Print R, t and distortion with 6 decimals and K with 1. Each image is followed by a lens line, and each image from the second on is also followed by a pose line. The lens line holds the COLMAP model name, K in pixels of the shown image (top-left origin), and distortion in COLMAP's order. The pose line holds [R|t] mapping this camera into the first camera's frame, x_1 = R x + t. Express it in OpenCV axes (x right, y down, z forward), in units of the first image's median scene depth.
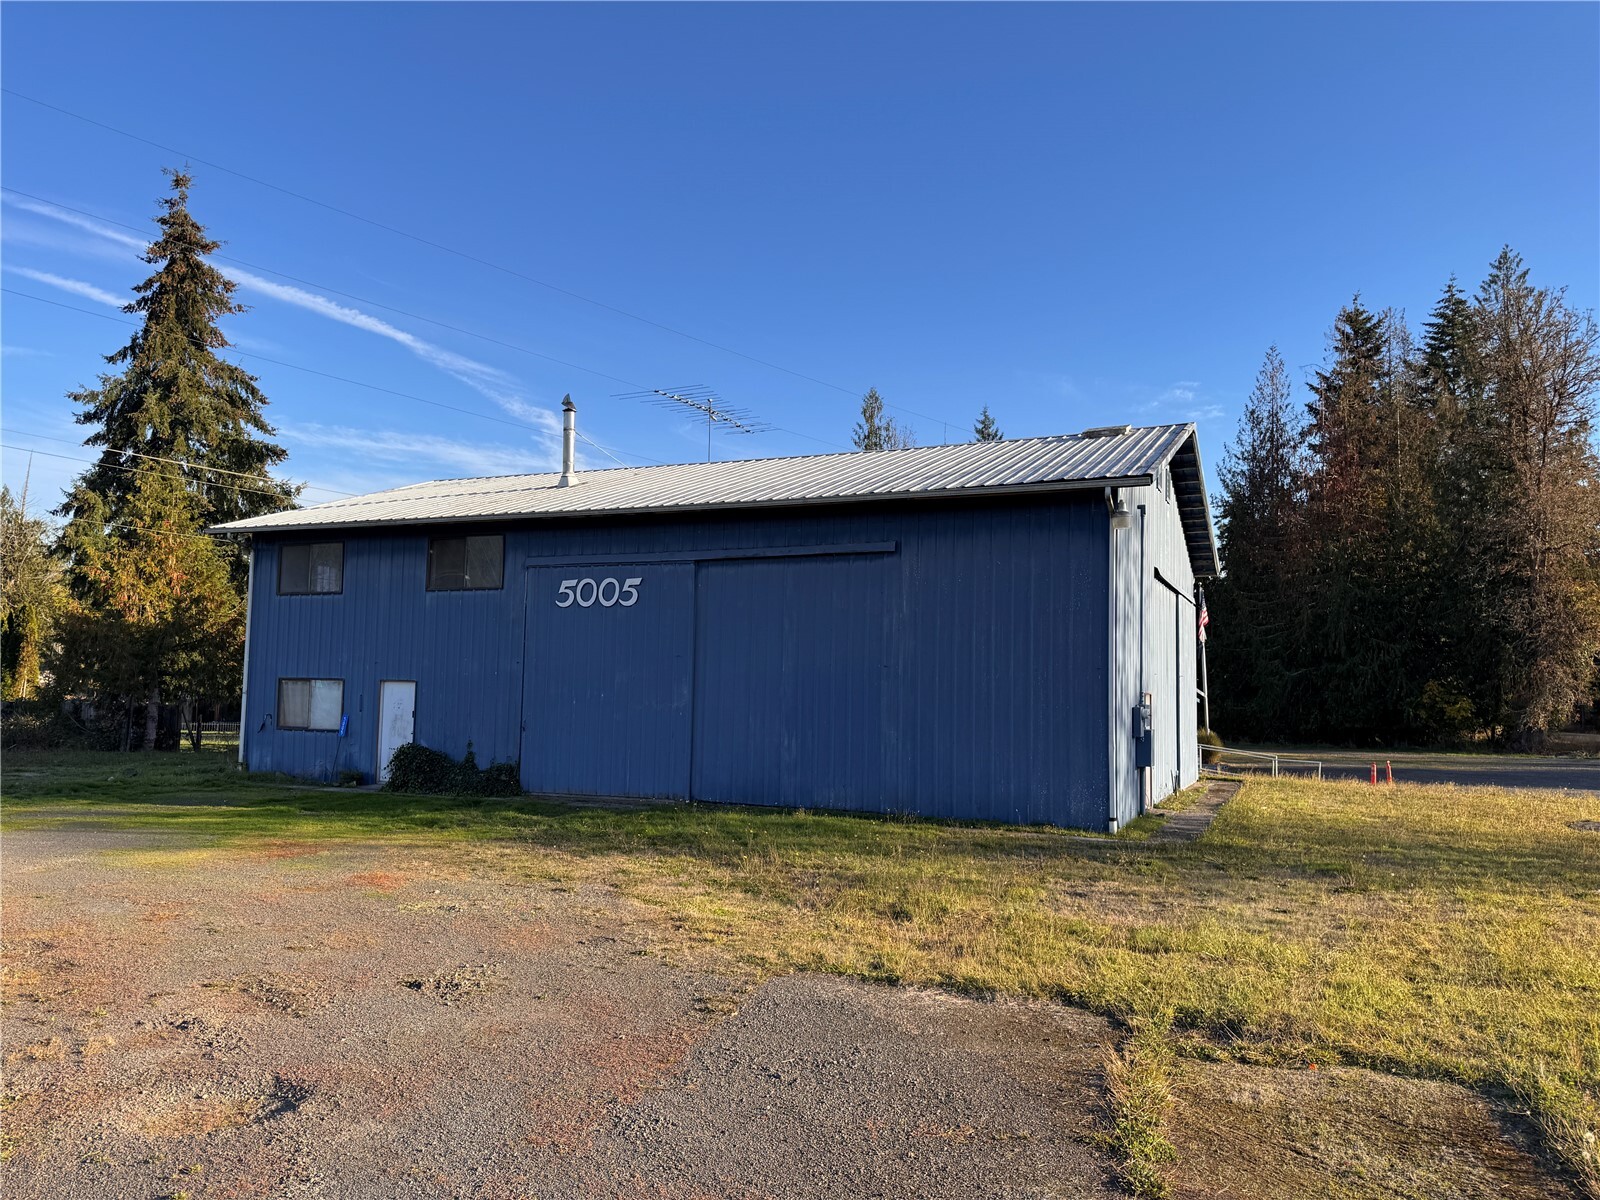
lens RADIAL K [[1089.1, 0, 800.0], [0, 1089.1, 600.0], [0, 0, 1]] dist [0.131202, -0.177345]
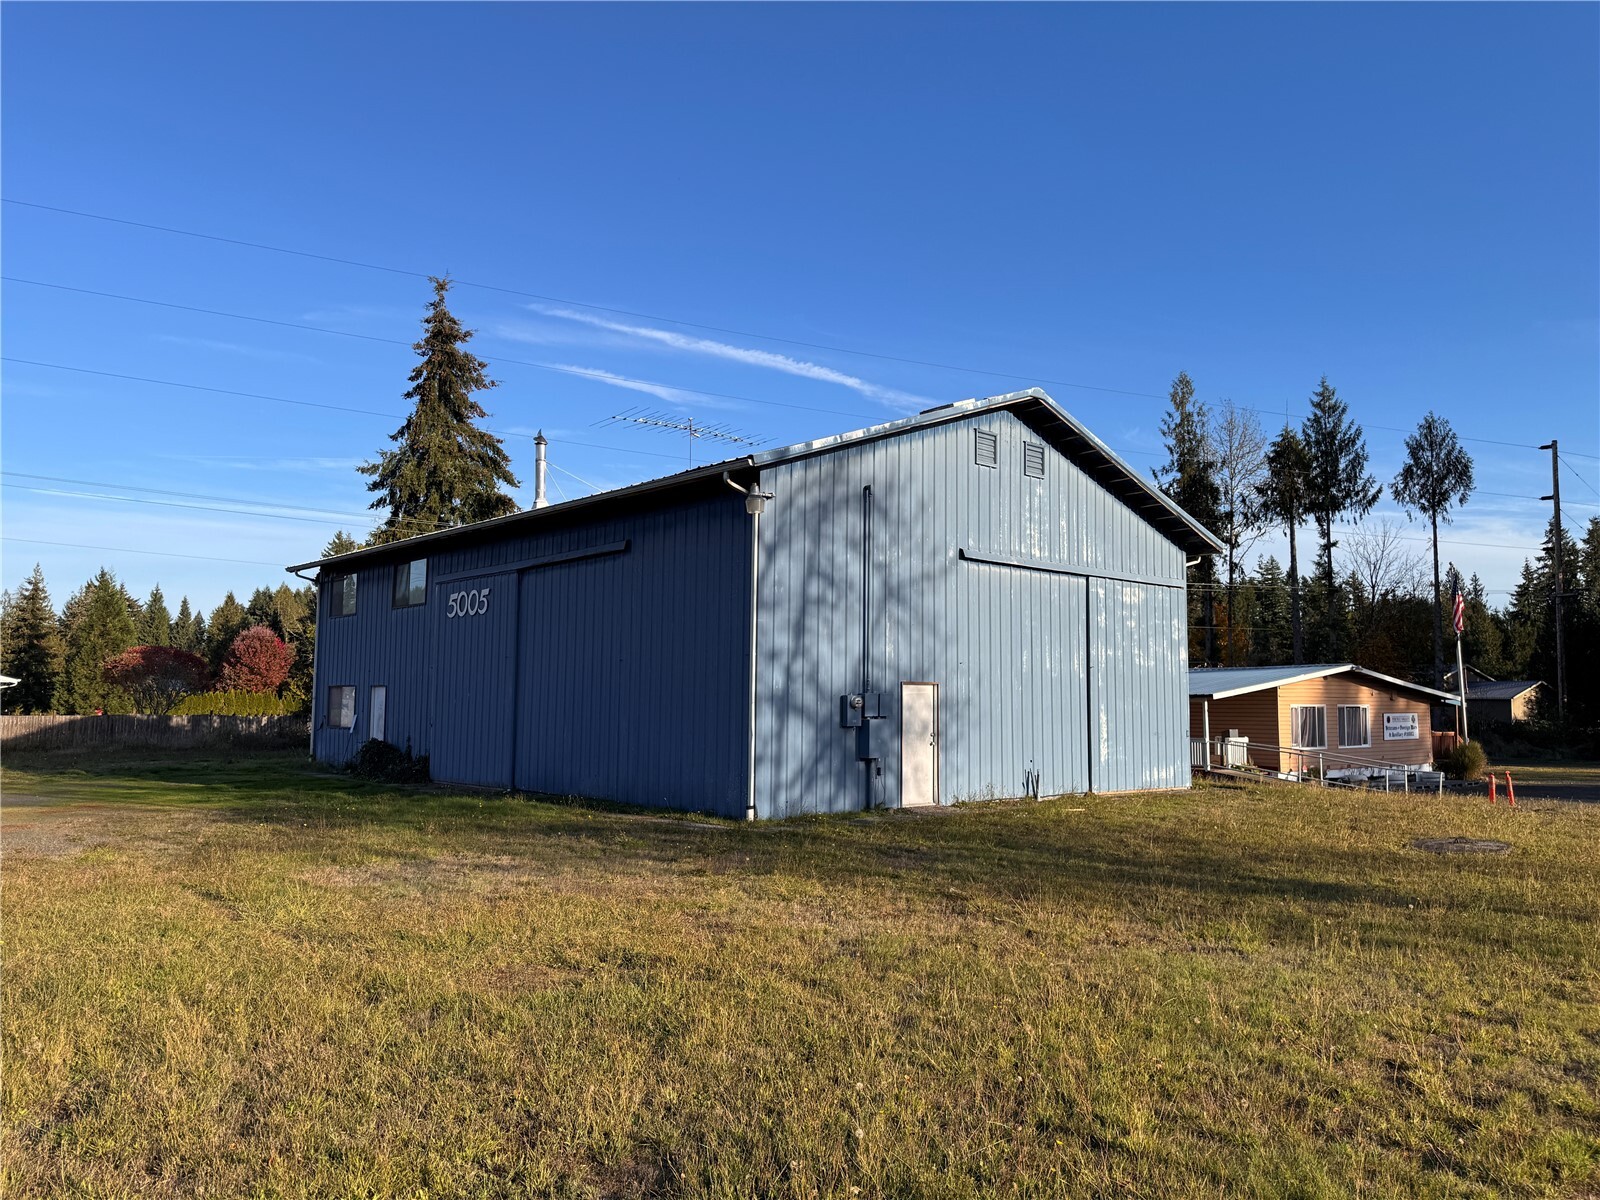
lens RADIAL K [[1089.1, 0, 800.0], [0, 1089.1, 600.0], [0, 0, 1]] dist [0.131202, -0.177345]
pose [[0.915749, -0.048040, -0.398869, 0.512031], [0.041437, 0.998824, -0.025164, 0.028516], [0.399609, 0.006516, 0.916662, 0.085711]]
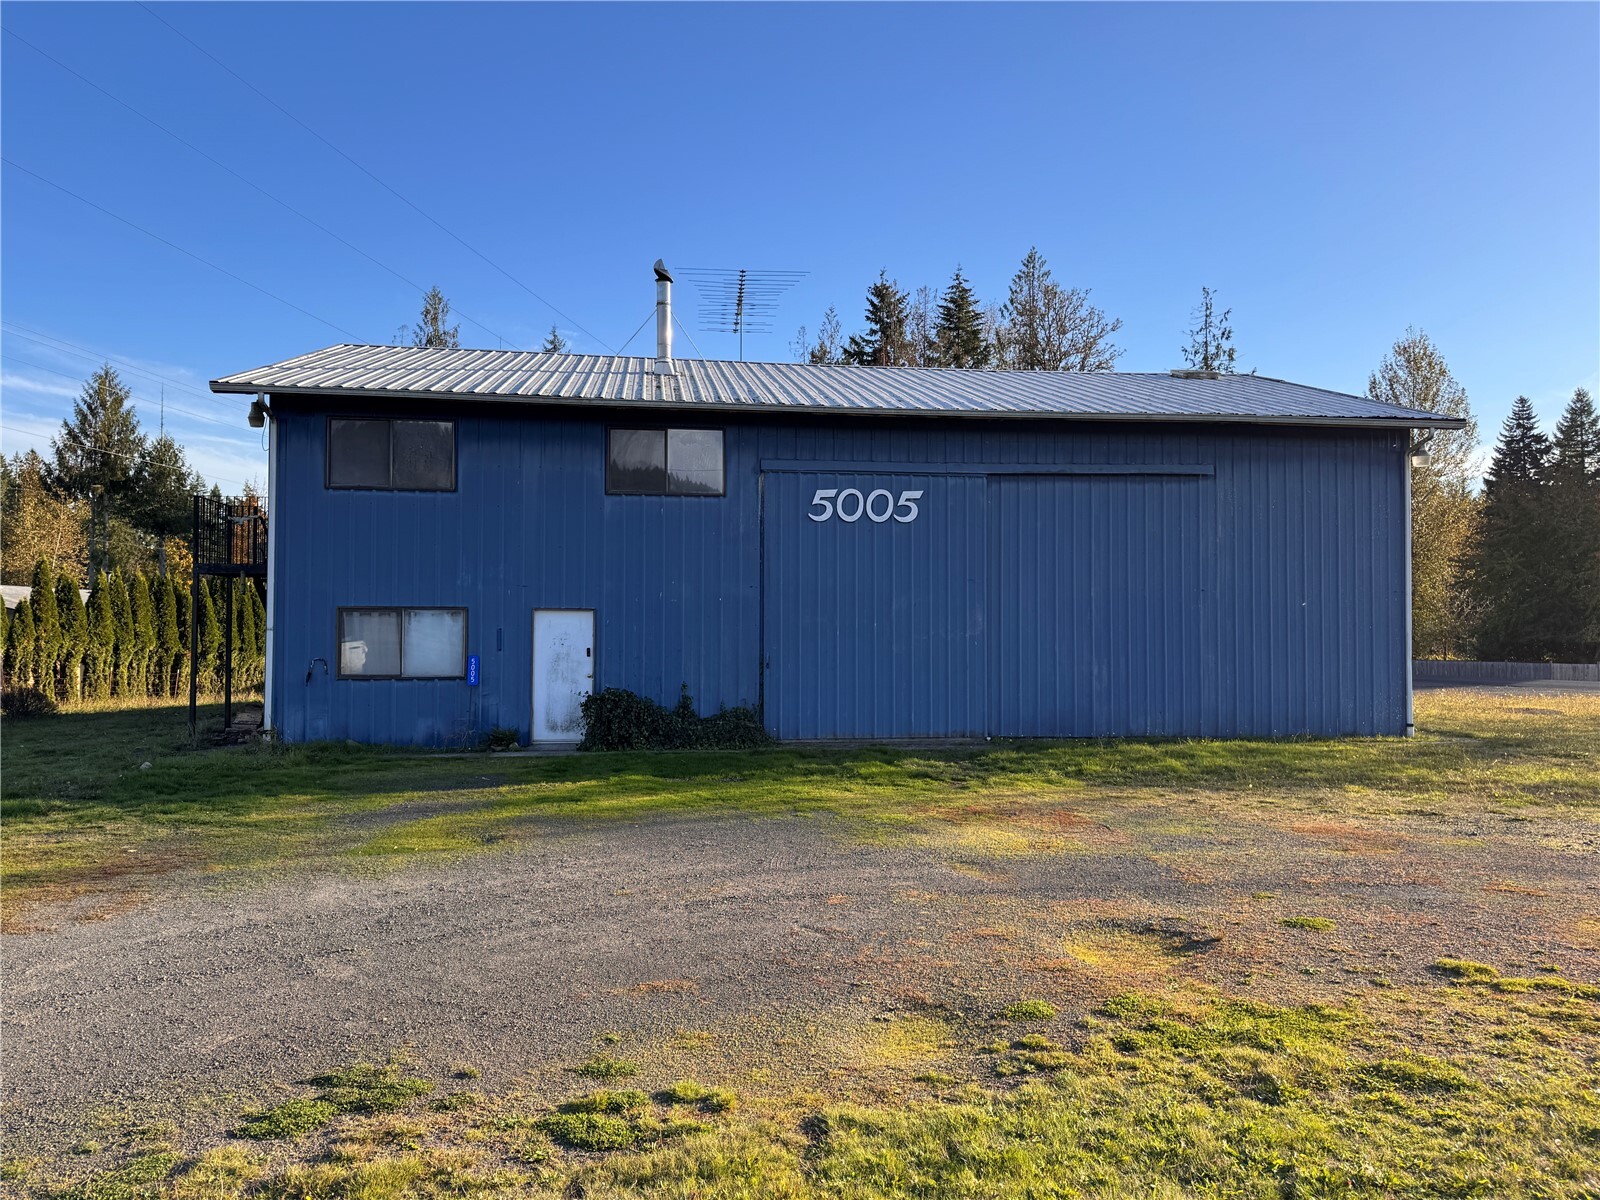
lens RADIAL K [[1089.1, 0, 800.0], [0, 1089.1, 600.0], [0, 0, 1]] dist [0.131202, -0.177345]
pose [[0.859428, -0.002282, 0.511252, -0.588405], [-0.027805, 0.998301, 0.051197, 0.021831], [-0.510501, -0.058216, 0.857904, 0.251787]]
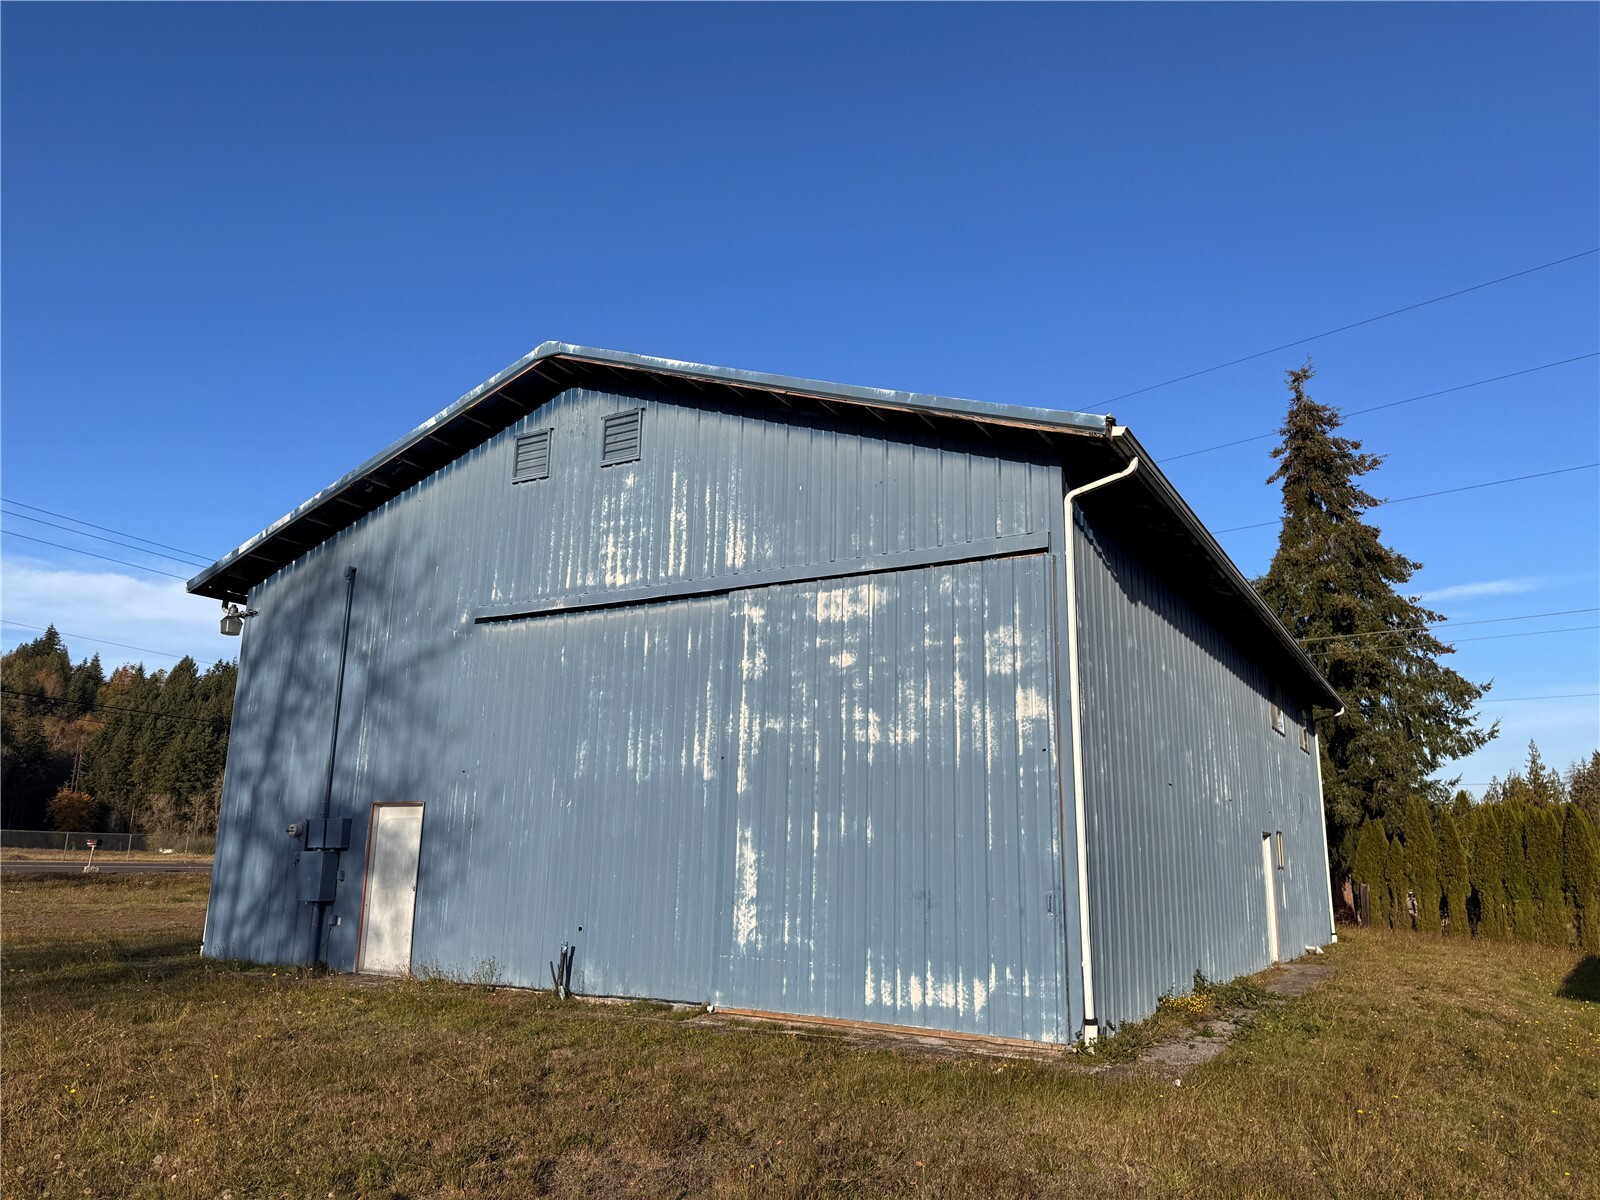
lens RADIAL K [[1089.1, 0, 800.0], [0, 1089.1, 600.0], [0, 0, 1]] dist [0.131202, -0.177345]
pose [[-0.094815, -0.245737, -0.964688, 0.864903], [0.052662, 0.966459, -0.251364, 0.132421], [0.994101, -0.074636, -0.078693, 1.143832]]
